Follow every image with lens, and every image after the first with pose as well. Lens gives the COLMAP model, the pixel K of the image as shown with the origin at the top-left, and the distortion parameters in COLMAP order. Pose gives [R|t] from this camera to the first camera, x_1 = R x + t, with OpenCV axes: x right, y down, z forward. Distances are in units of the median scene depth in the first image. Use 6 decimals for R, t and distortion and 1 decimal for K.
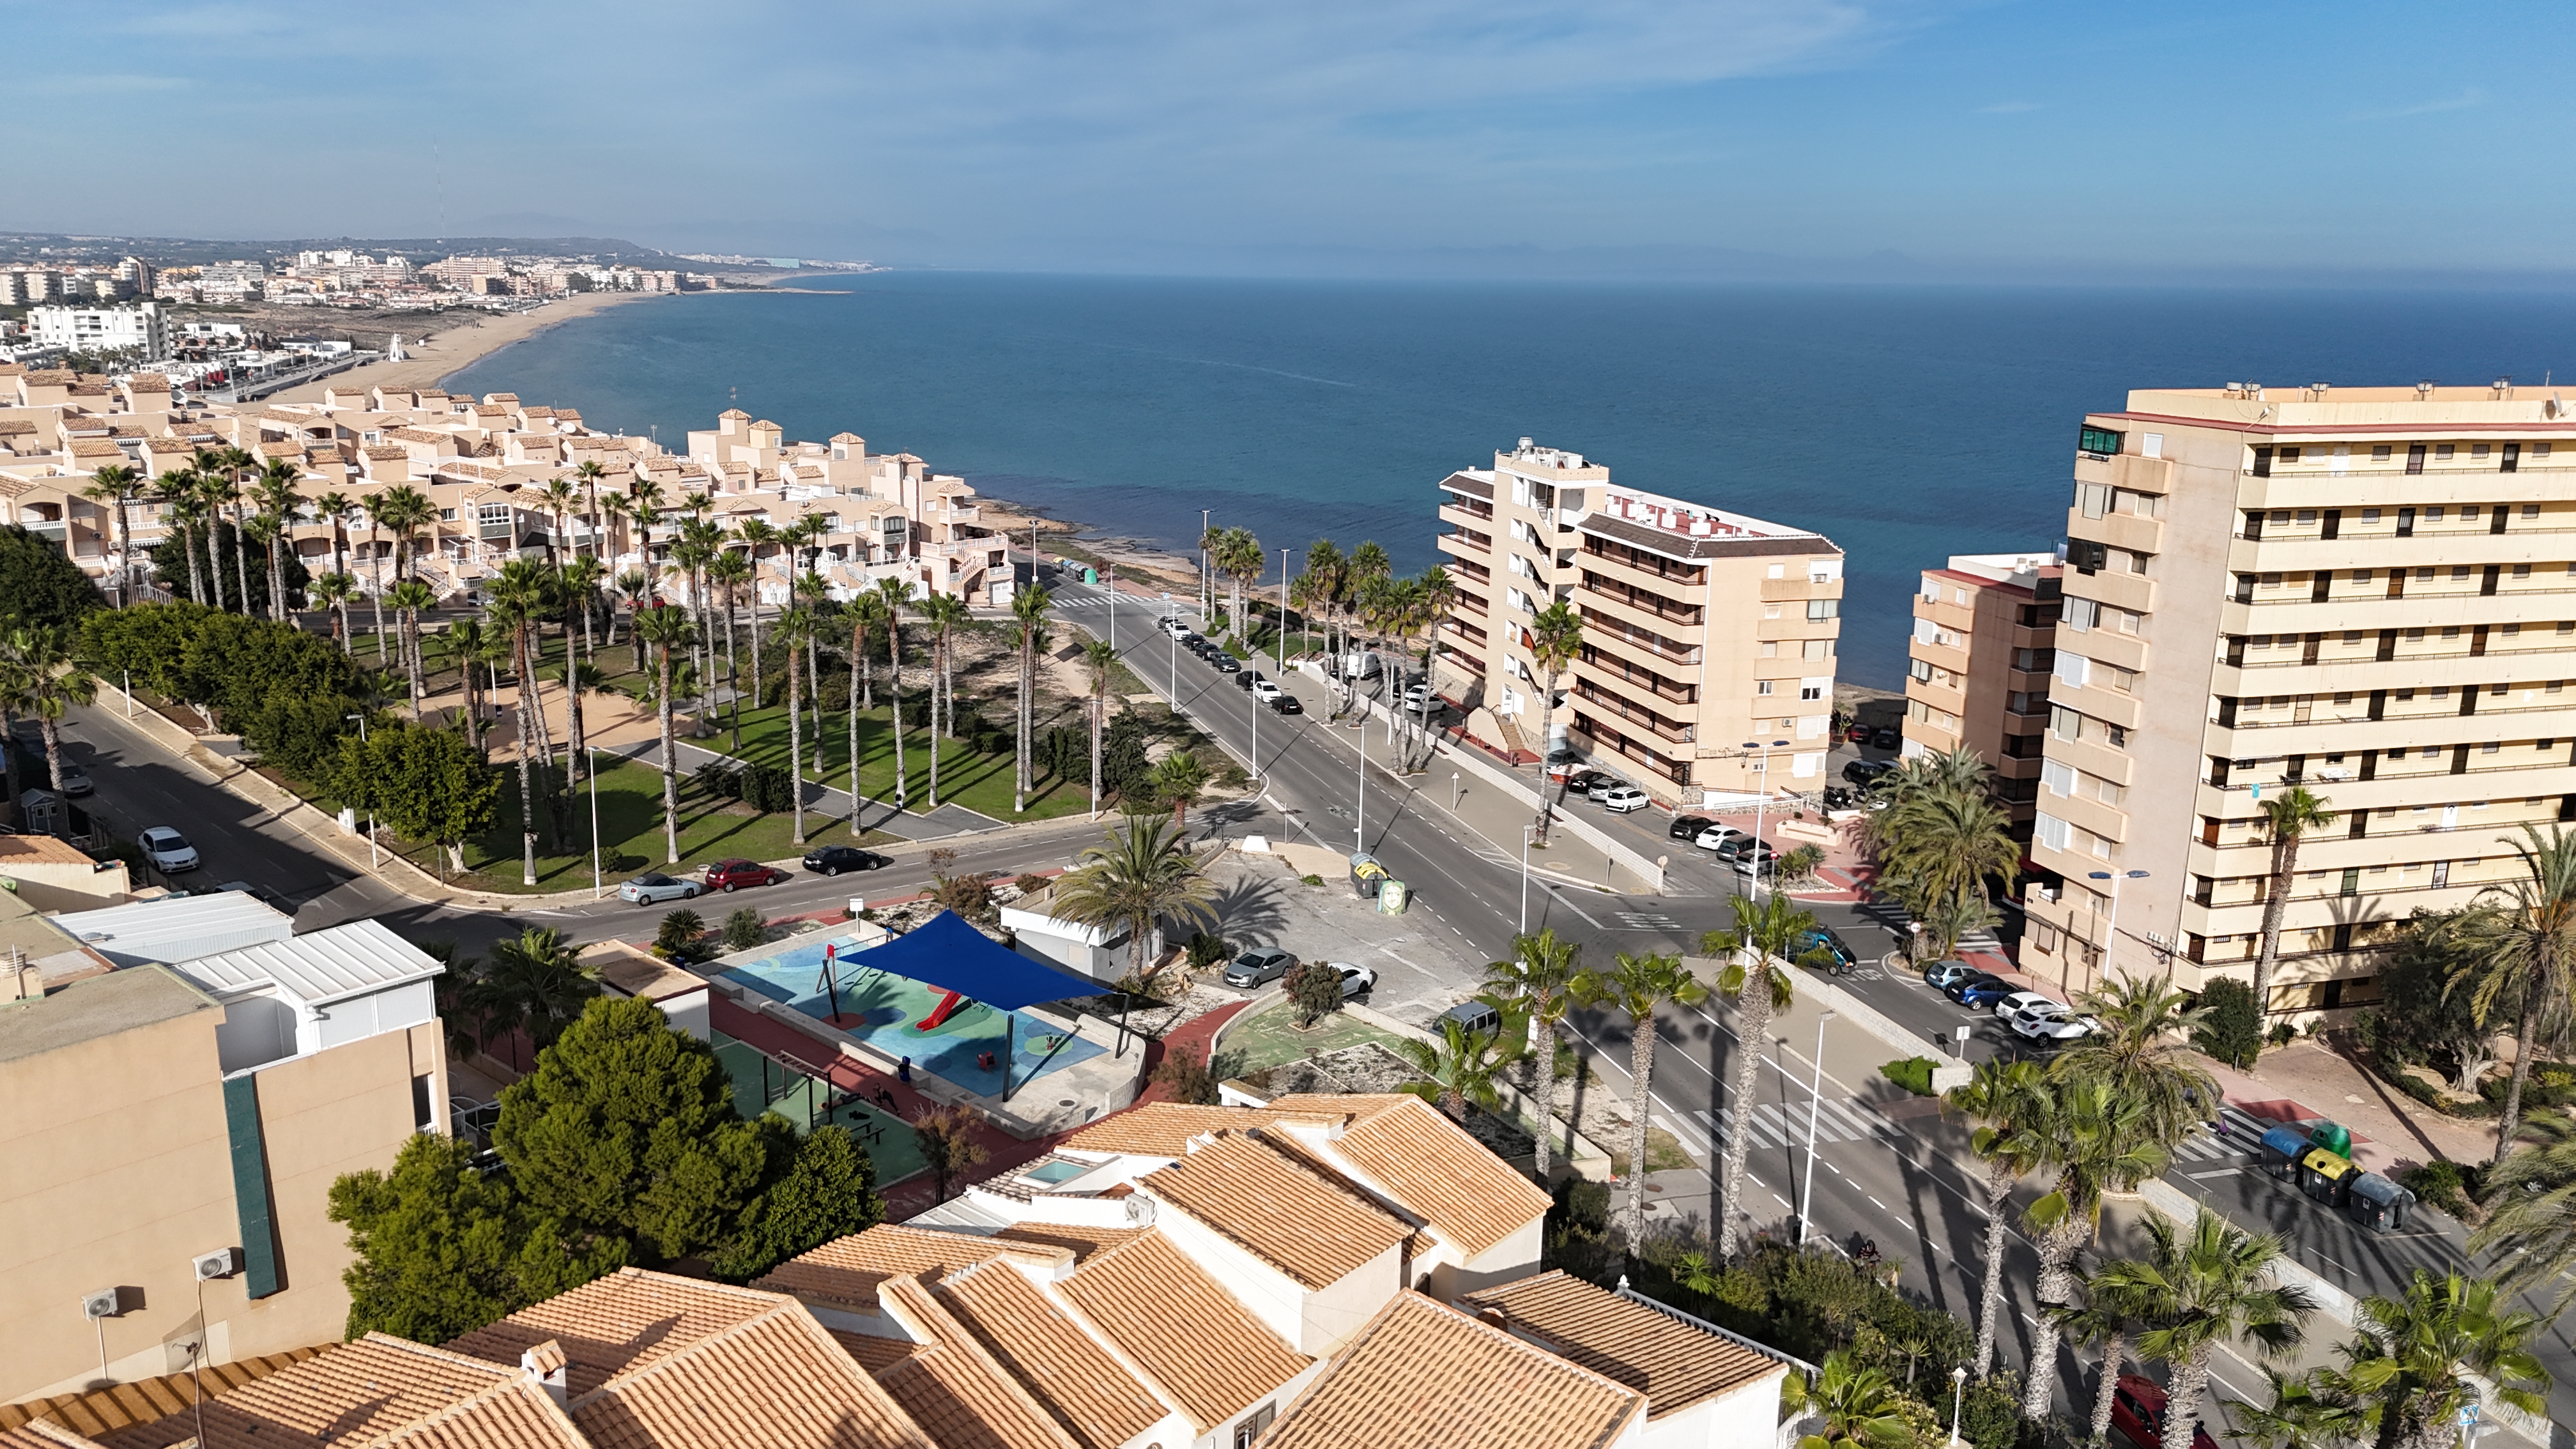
lens RADIAL K [[1885.9, 0, 1288.0], [0, 1885.9, 724.5], [0, 0, 1]] dist [0.107323, -0.133154]
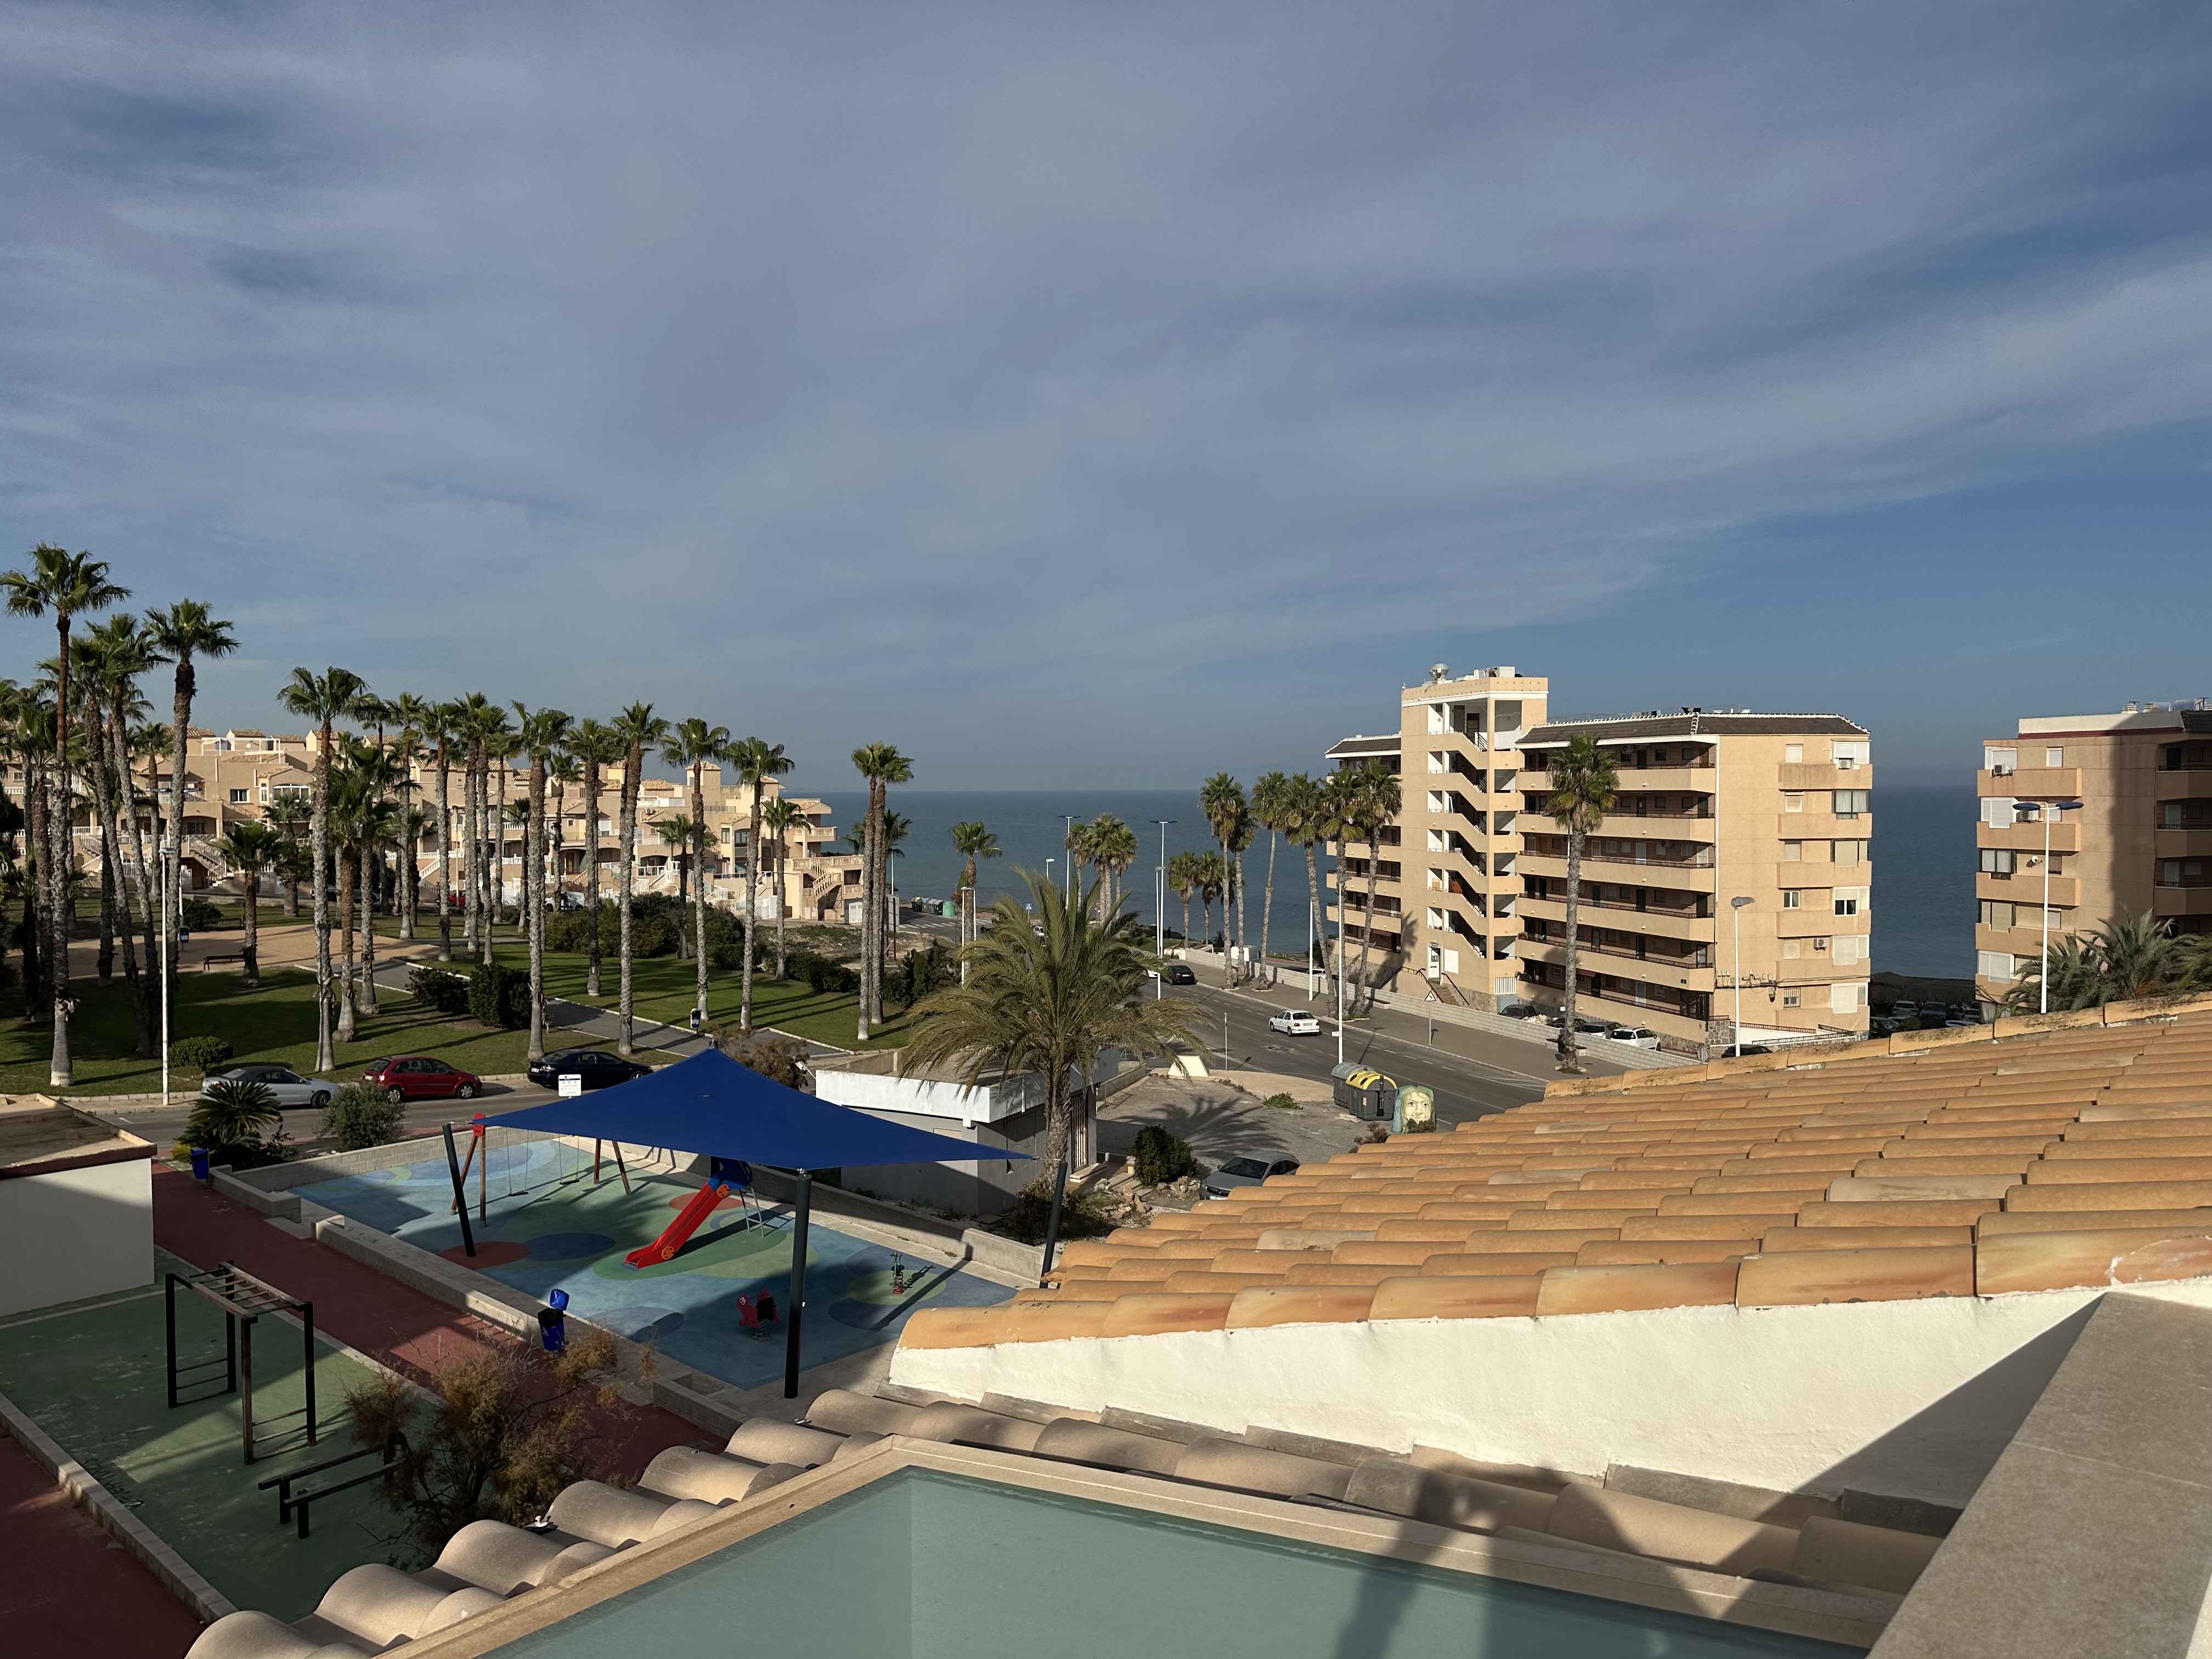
lens RADIAL K [[1535.3, 0, 1107.3], [0, 1535.3, 837.0], [0, 0, 1]] dist [0.108138, -0.137724]
pose [[0.999727, -0.022778, 0.005232, -0.061278], [0.023364, 0.979537, -0.199903, 0.117067], [-0.000572, 0.199970, 0.979802, 0.498344]]
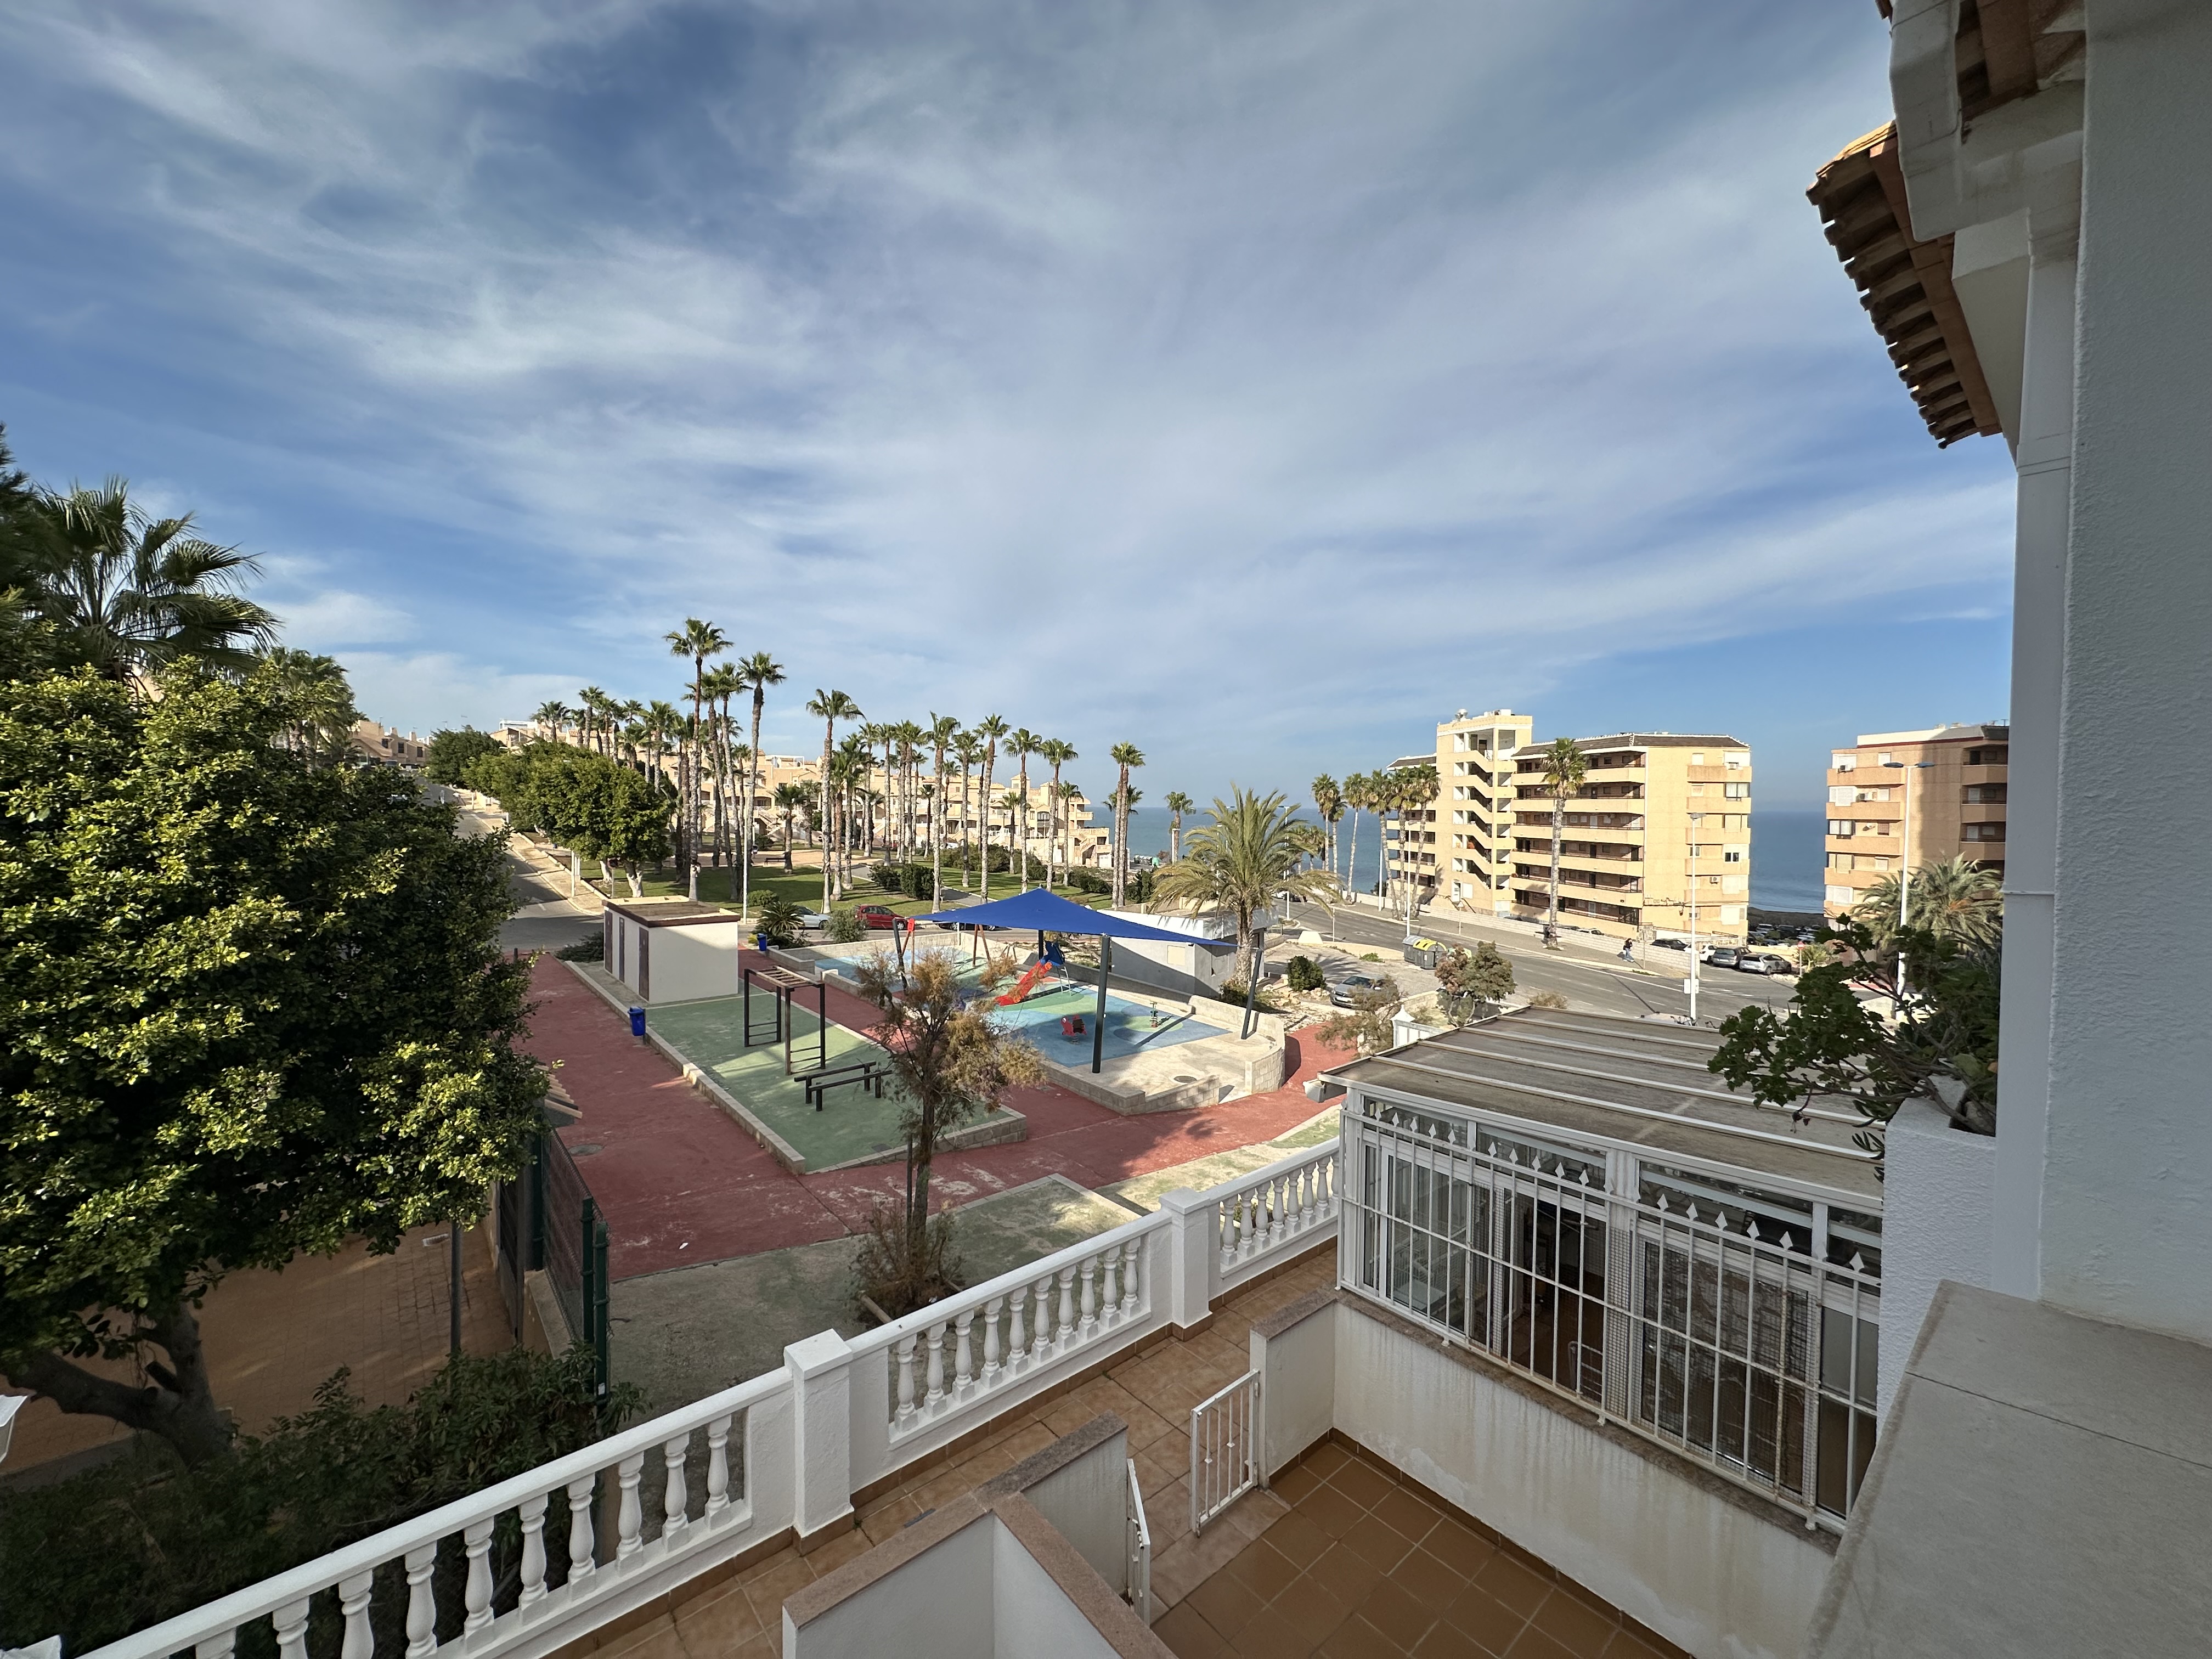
lens RADIAL K [[878.8, 0, 1105.5], [0, 878.8, 828.4], [0, 0, 1]] dist [-0.001674, 0.000250]
pose [[0.988896, -0.007658, -0.148410, -0.077573], [-0.023377, 0.978221, -0.206245, 0.140731], [0.146757, 0.207424, 0.967180, 0.530358]]
